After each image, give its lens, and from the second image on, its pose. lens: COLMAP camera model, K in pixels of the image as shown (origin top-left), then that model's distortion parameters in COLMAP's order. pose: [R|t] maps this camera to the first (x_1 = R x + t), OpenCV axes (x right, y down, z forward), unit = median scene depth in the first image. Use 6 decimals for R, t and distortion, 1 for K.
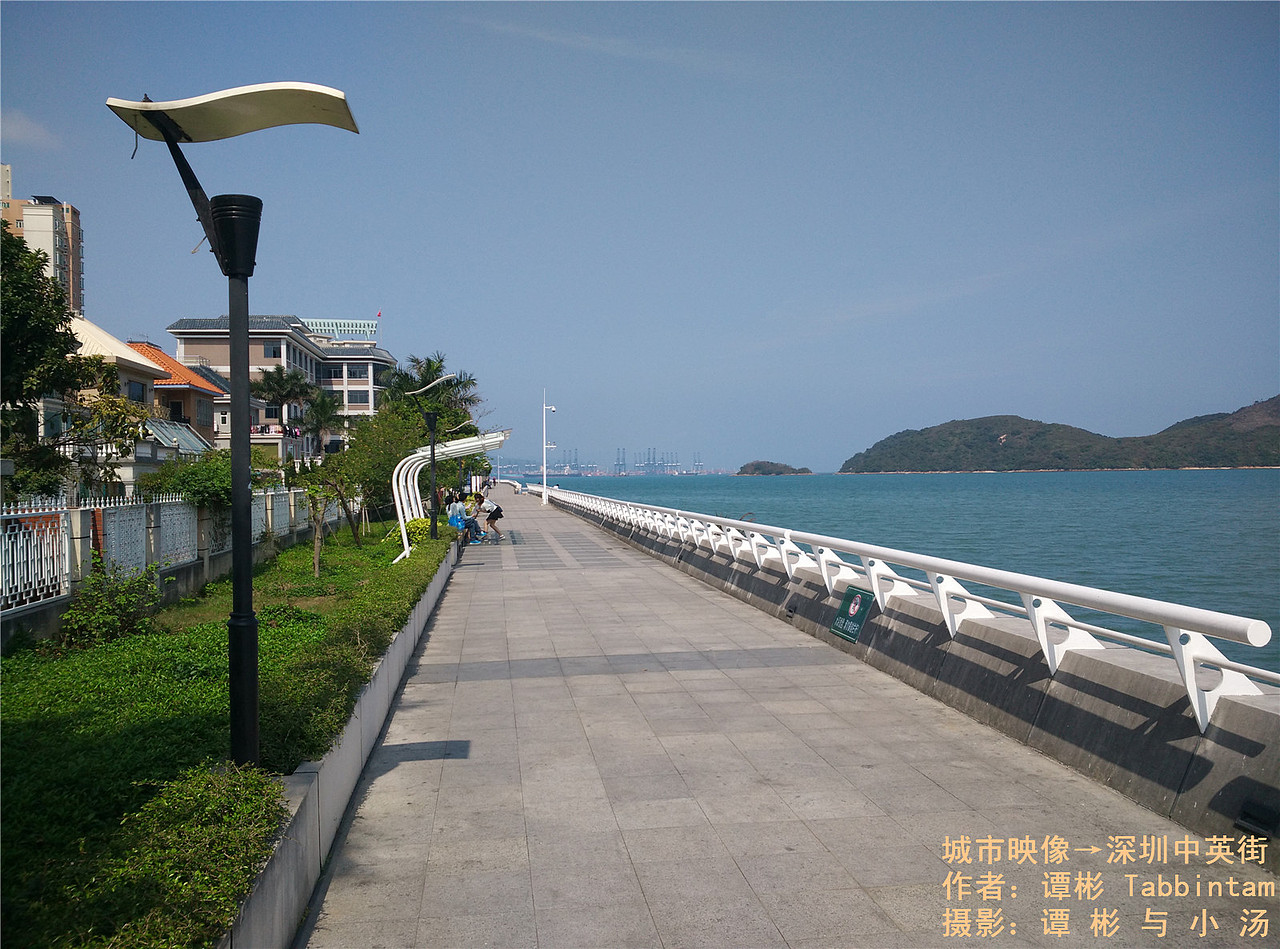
lens RADIAL K [[1212.2, 0, 596.3], [0, 1212.2, 441.7], [0, 0, 1]] dist [0.152087, -0.382858]
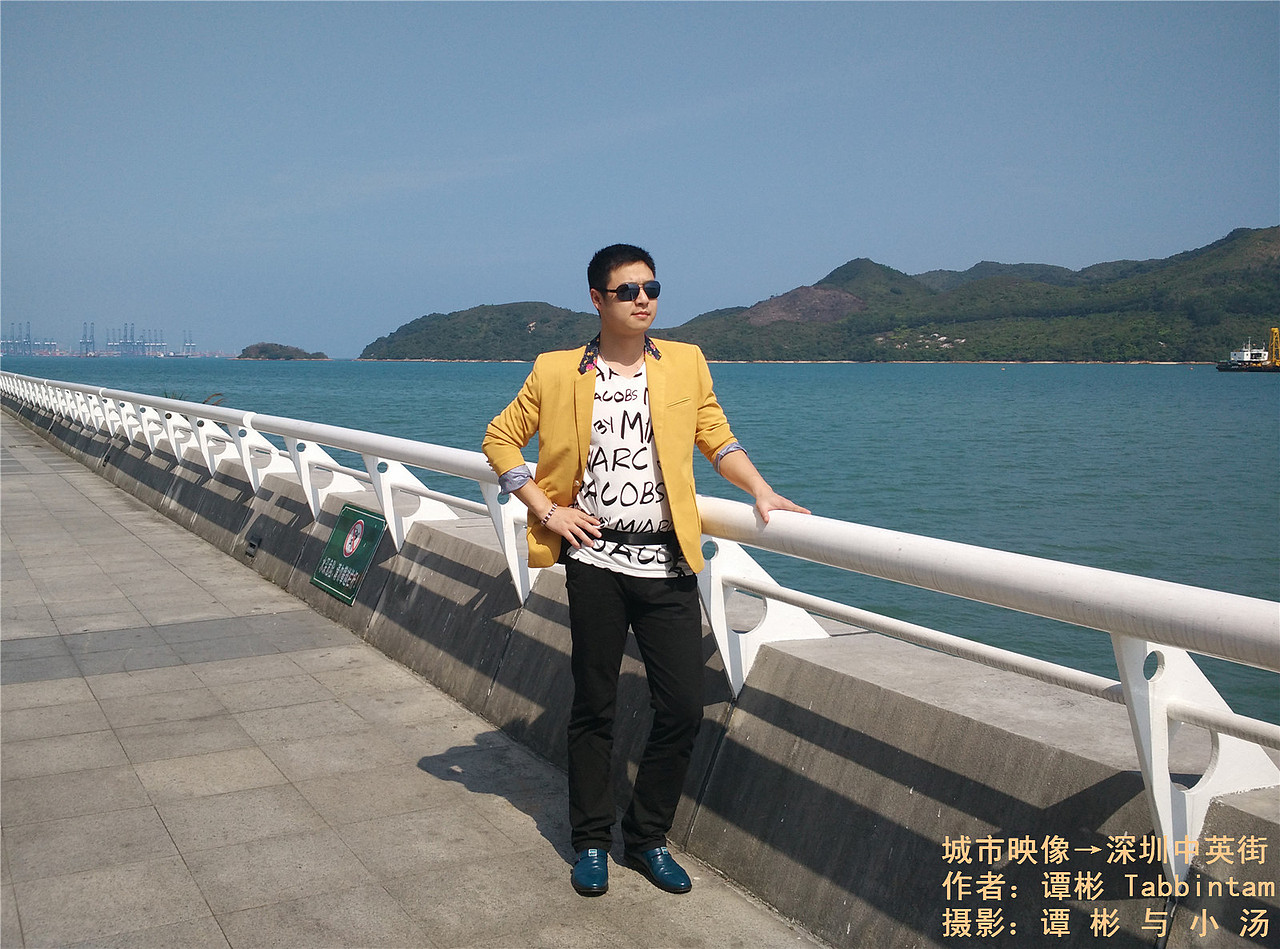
lens RADIAL K [[1212.2, 0, 596.3], [0, 1212.2, 441.7], [0, 0, 1]] dist [0.152087, -0.382858]
pose [[0.927083, -0.004105, 0.374833, 0.094452], [-0.027702, 0.996456, 0.079427, 0.035609], [-0.373831, -0.084019, 0.923684, 0.393986]]
